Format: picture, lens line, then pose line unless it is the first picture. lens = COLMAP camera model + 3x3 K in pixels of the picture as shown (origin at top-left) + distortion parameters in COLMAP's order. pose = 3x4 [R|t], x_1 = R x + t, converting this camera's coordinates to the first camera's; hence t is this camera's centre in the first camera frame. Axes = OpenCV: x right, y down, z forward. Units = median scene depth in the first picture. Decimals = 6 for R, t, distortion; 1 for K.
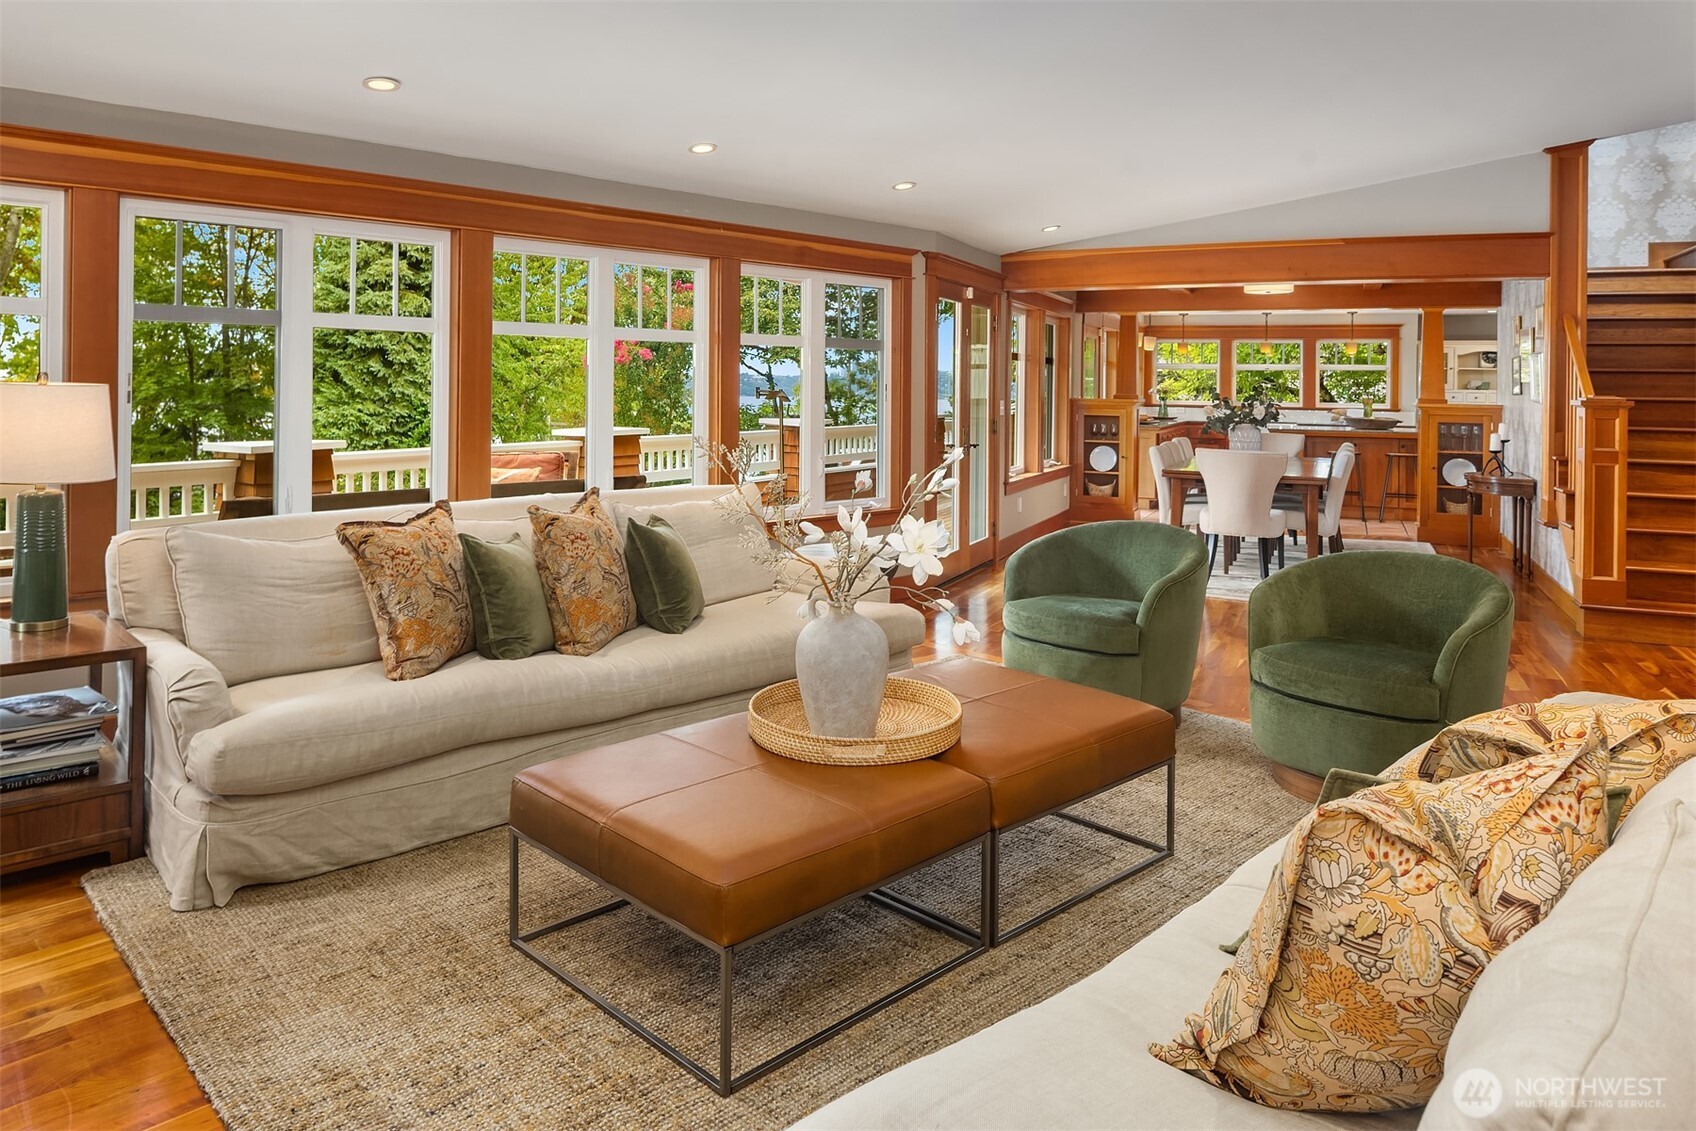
lens RADIAL K [[1093.6, 0, 842.9], [0, 1093.6, 387.6], [0, 0, 1]] dist [-0.002181, -0.001138]
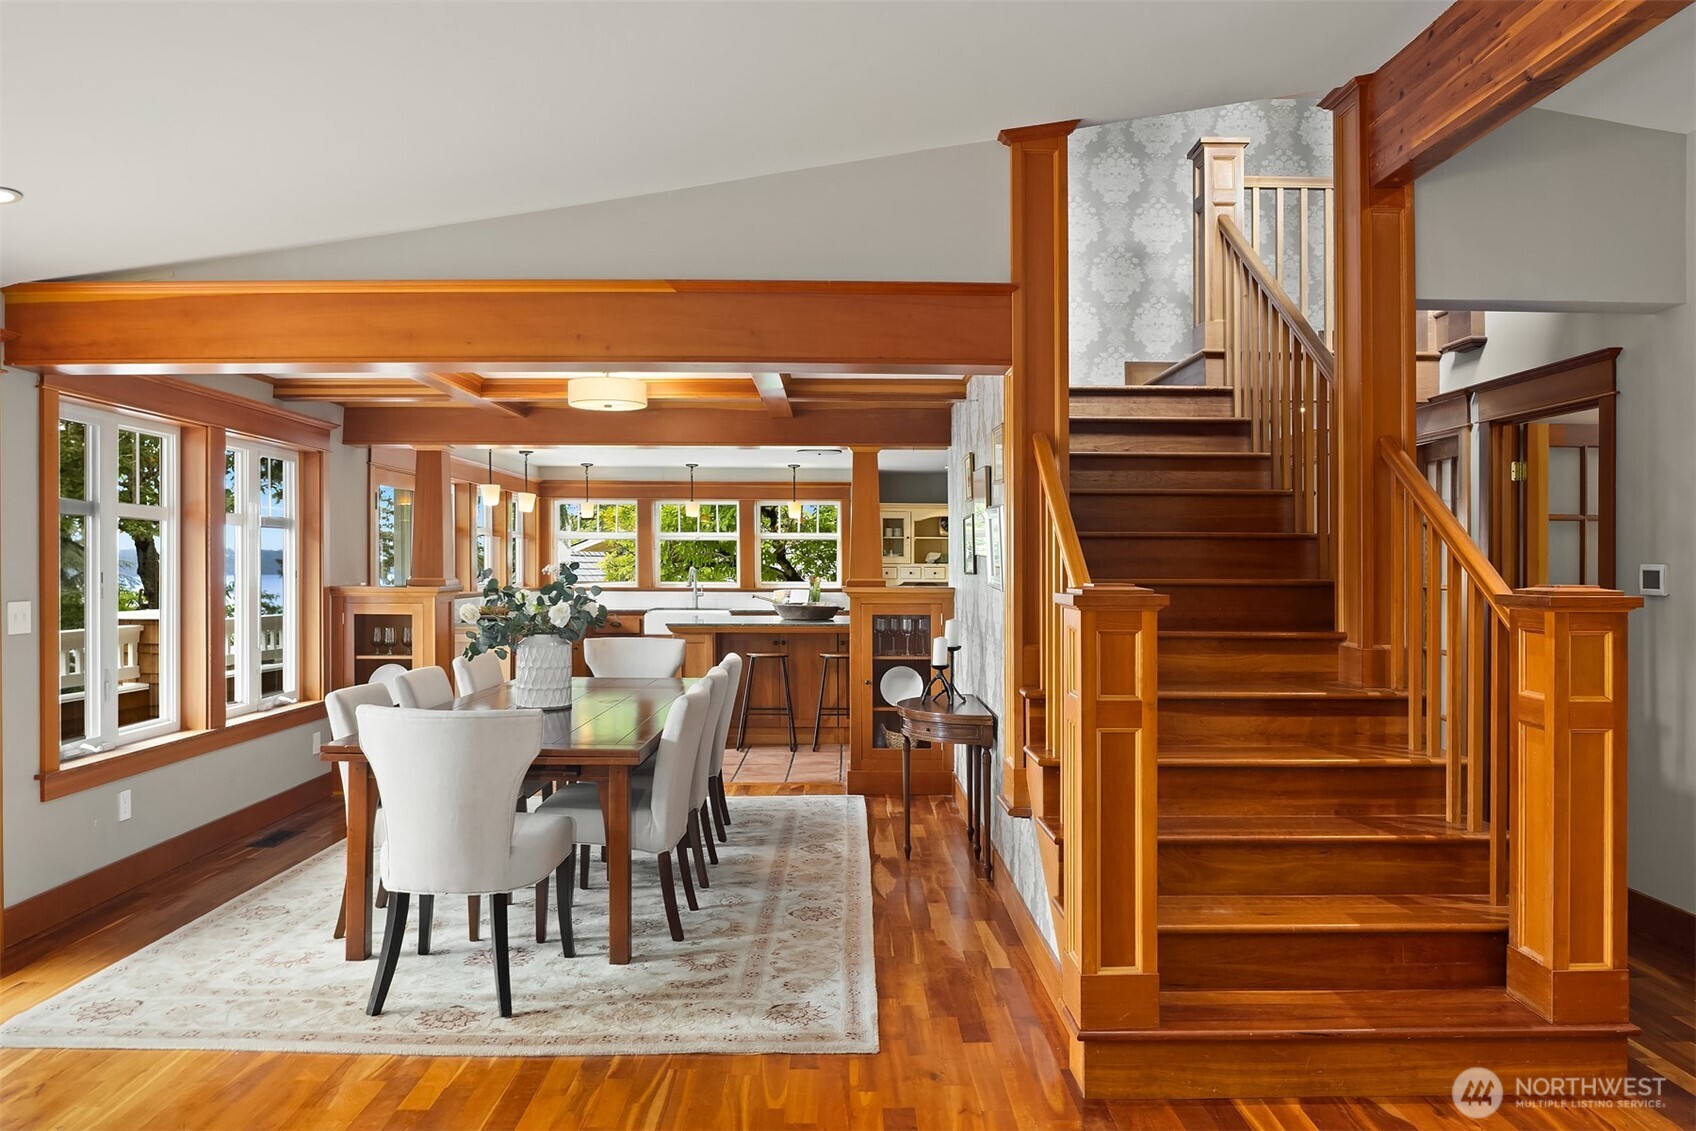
lens RADIAL K [[1103.0, 0, 854.1], [0, 1103.0, 536.4], [0, 0, 1]] dist [-0.004195, 0.000103]
pose [[0.906756, -0.001029, 0.421654, 0.278474], [0.010370, 0.999749, -0.019861, -0.003637], [-0.421527, 0.022382, 0.906539, 0.434843]]
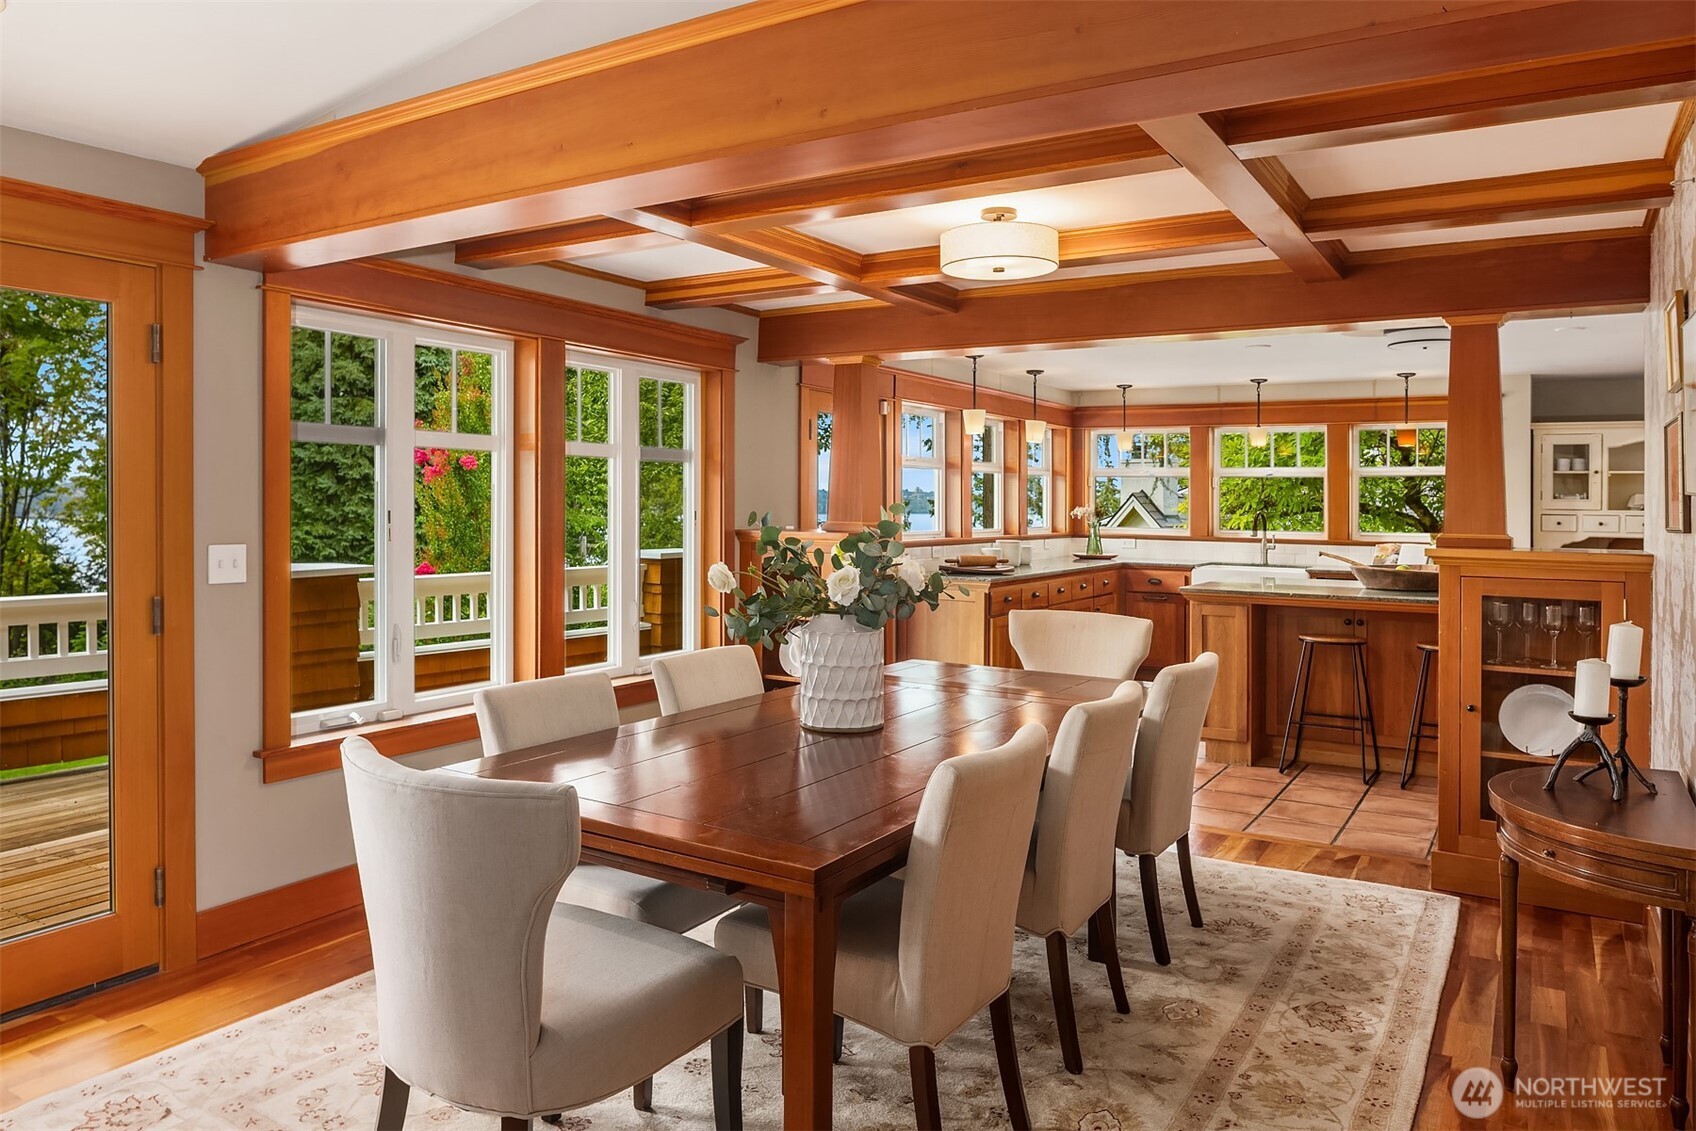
lens RADIAL K [[1101.2, 0, 842.0], [0, 1101.2, 500.9], [0, 0, 1]] dist [-0.006984, -0.001074]
pose [[0.989882, -0.002981, -0.141859, 0.417496], [0.002547, 0.999992, -0.003241, -0.002684], [0.141868, 0.002847, 0.989882, 0.641137]]
